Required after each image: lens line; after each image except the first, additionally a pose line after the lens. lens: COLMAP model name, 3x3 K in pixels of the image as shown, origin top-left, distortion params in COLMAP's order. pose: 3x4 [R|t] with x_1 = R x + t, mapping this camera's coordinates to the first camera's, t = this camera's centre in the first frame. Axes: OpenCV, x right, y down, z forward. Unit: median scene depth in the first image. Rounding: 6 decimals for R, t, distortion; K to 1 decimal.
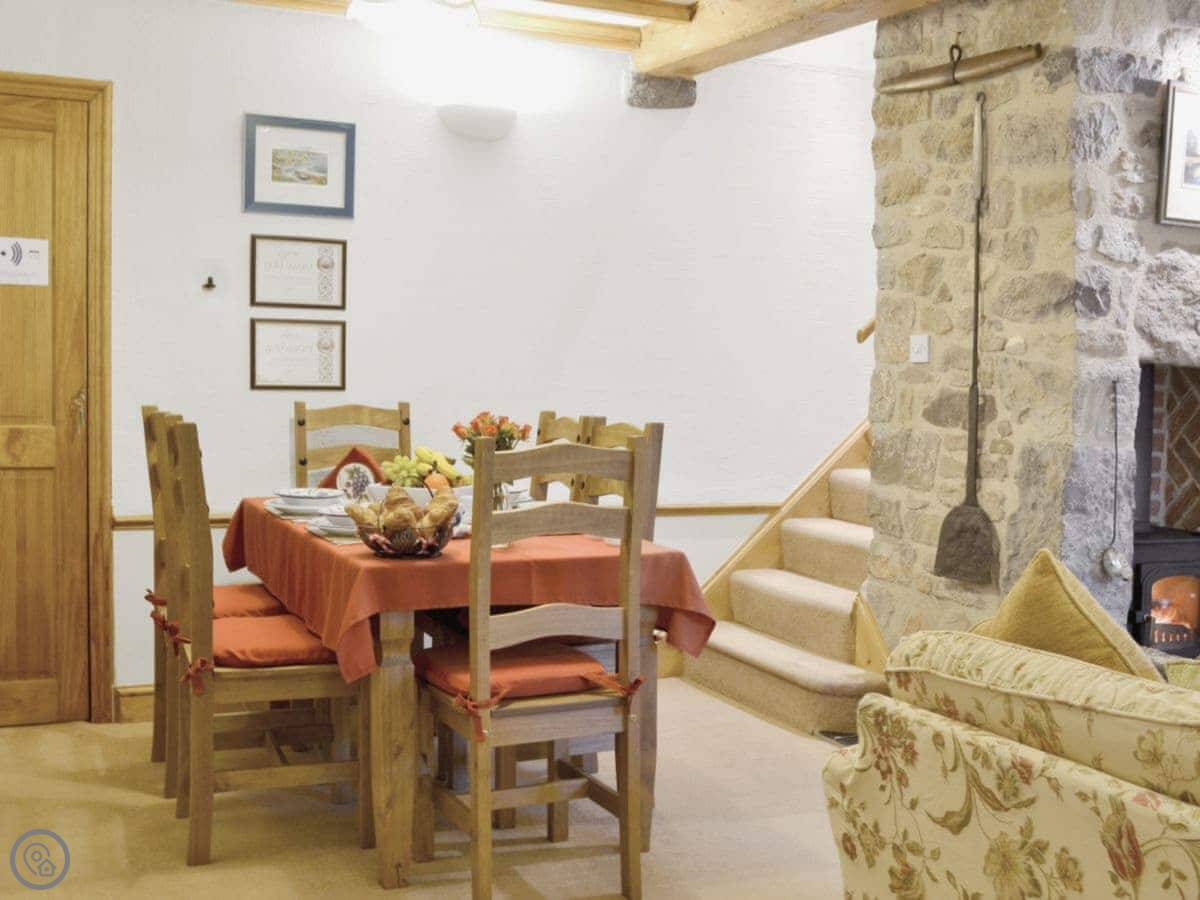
lens RADIAL K [[1471.1, 0, 594.0], [0, 1471.1, 405.5], [0, 0, 1]] dist [-0.047812, 0.000000]
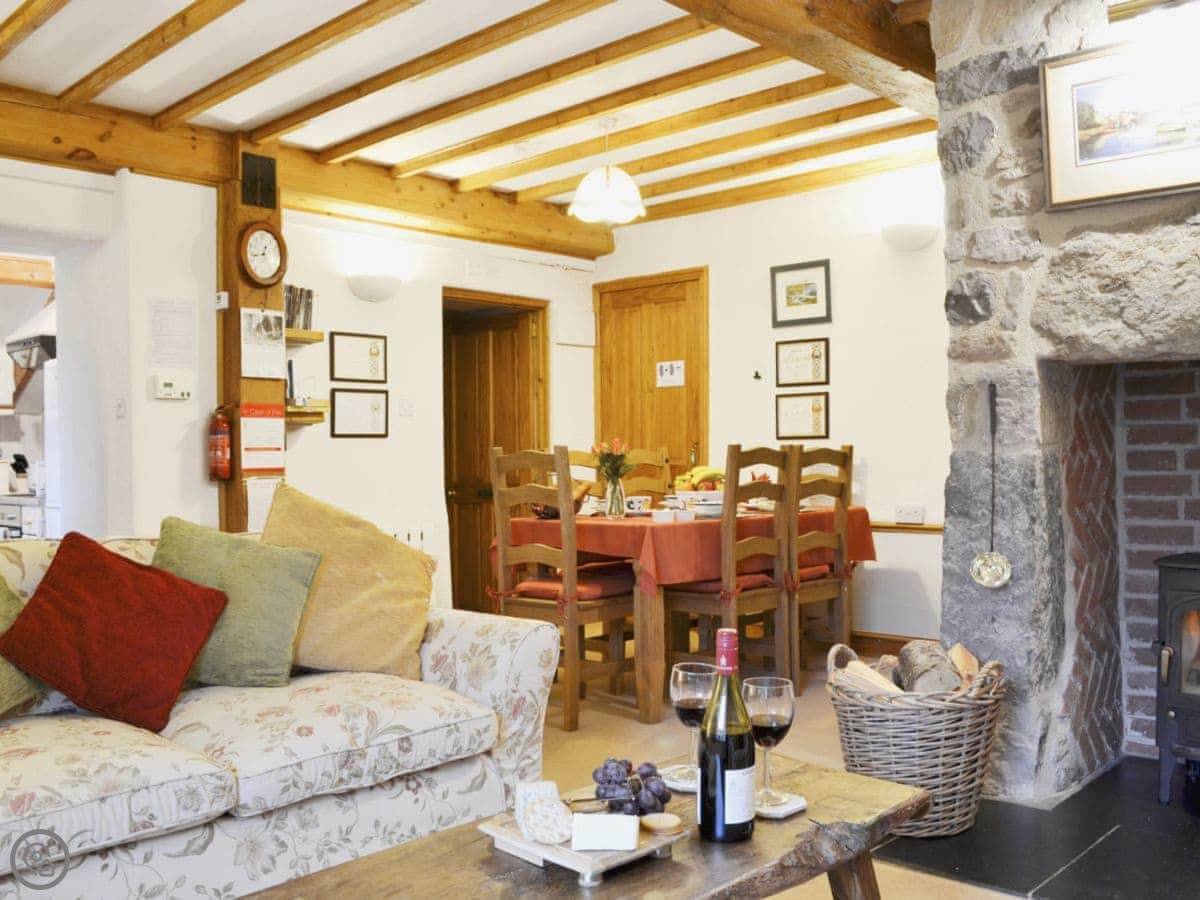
lens RADIAL K [[1112.1, 0, 609.0], [0, 1112.1, 458.2], [0, 0, 1]] dist [-0.035508, 0.000000]
pose [[0.321361, -0.028383, -0.946531, 0.944273], [-0.019304, 0.999147, -0.036515, 0.063024], [0.946760, 0.030007, 0.320538, 0.500131]]
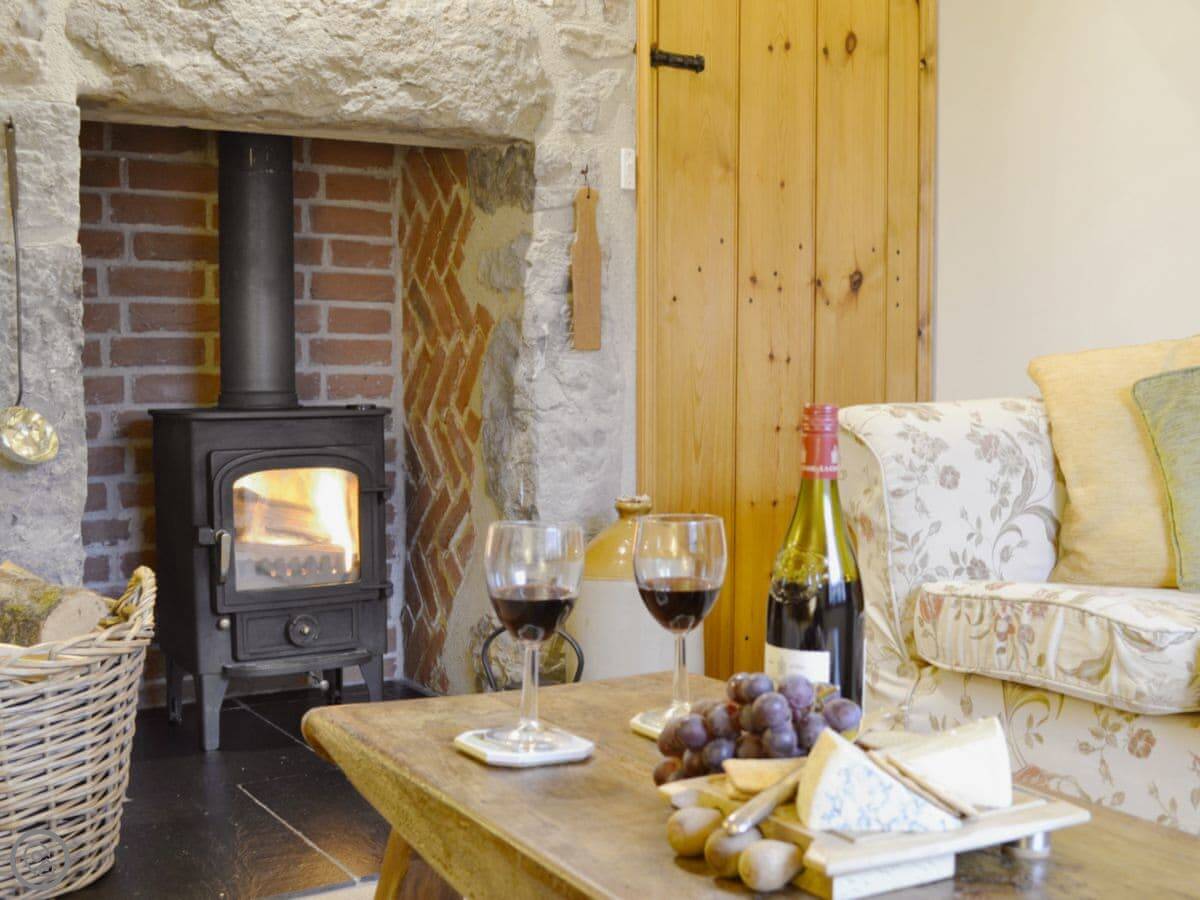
lens RADIAL K [[1471.1, 0, 606.7], [0, 1471.1, 455.2], [0, 0, 1]] dist [-0.047812, 0.000000]
pose [[0.998182, -0.036705, 0.047801, 0.542783], [0.035705, 0.999129, 0.021607, 0.107913], [-0.048553, -0.019861, 0.998623, 0.390806]]
